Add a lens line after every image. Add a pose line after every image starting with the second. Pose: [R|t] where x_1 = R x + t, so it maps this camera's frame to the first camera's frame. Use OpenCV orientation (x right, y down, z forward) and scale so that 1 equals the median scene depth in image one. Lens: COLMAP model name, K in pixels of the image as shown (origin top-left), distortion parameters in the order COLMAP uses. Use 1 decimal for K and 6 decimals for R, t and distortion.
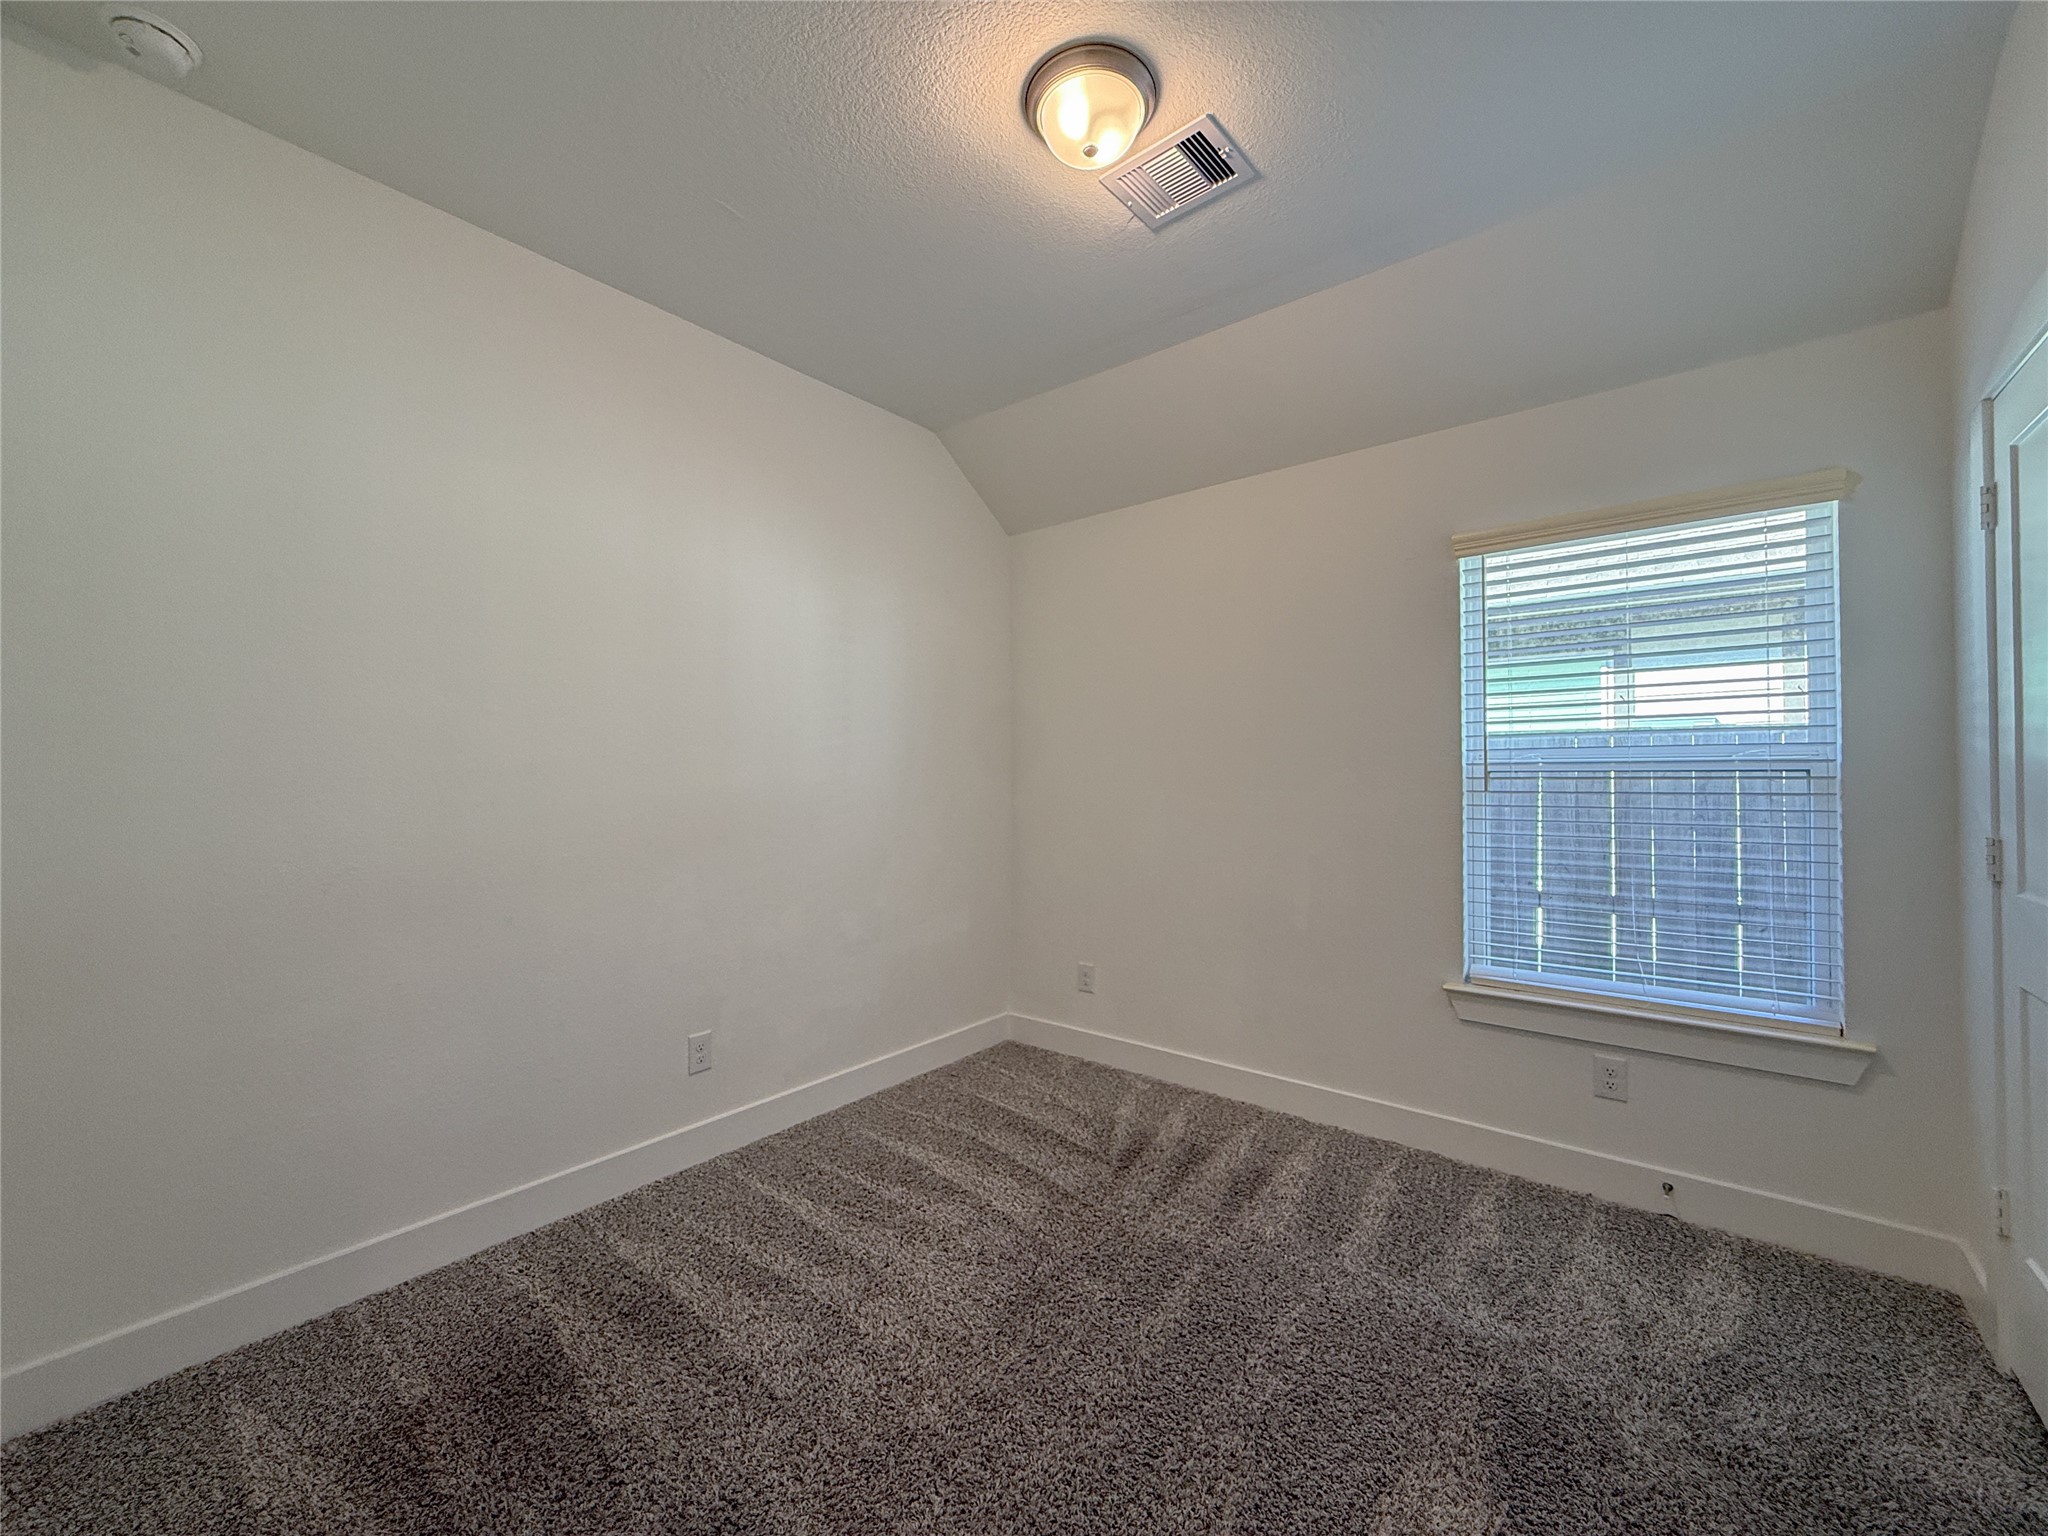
lens RADIAL K [[824.9, 0, 1028.5], [0, 824.9, 762.6], [0, 0, 1]] dist [-0.002510, -0.000564]
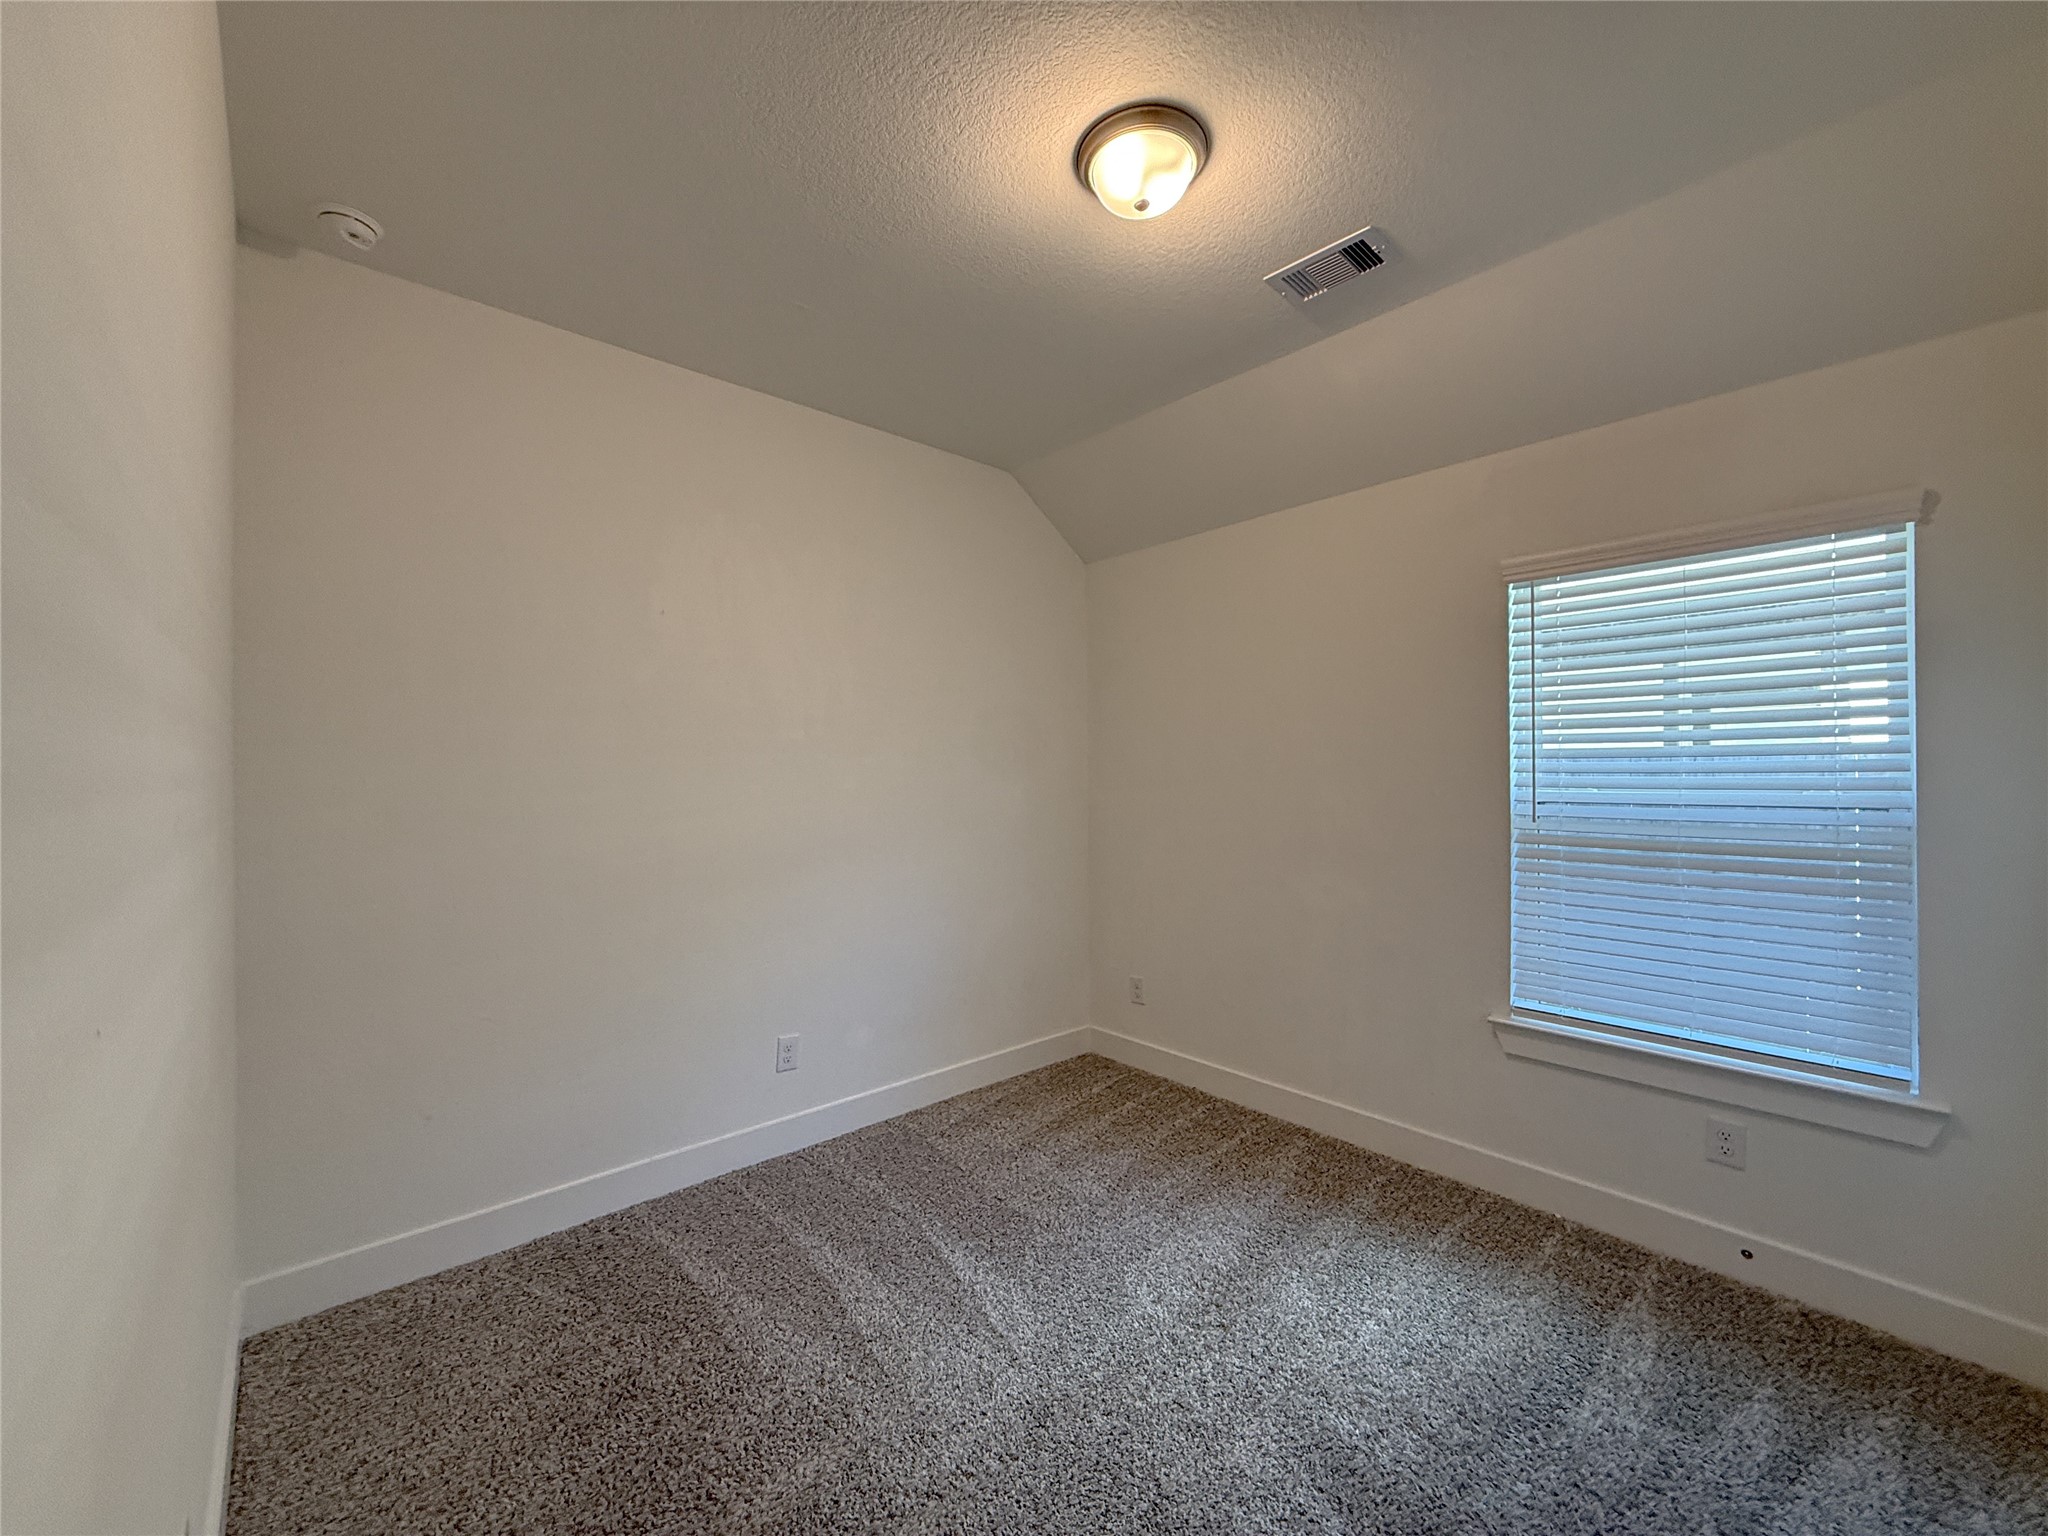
lens RADIAL K [[824.9, 0, 1019.3], [0, 824.9, 776.3], [0, 0, 1]] dist [-0.002510, -0.000564]
pose [[0.989630, 0.026268, -0.141219, 0.087461], [-0.026761, 0.999641, -0.001593, -0.001956], [0.141127, 0.005355, 0.989977, -0.066416]]
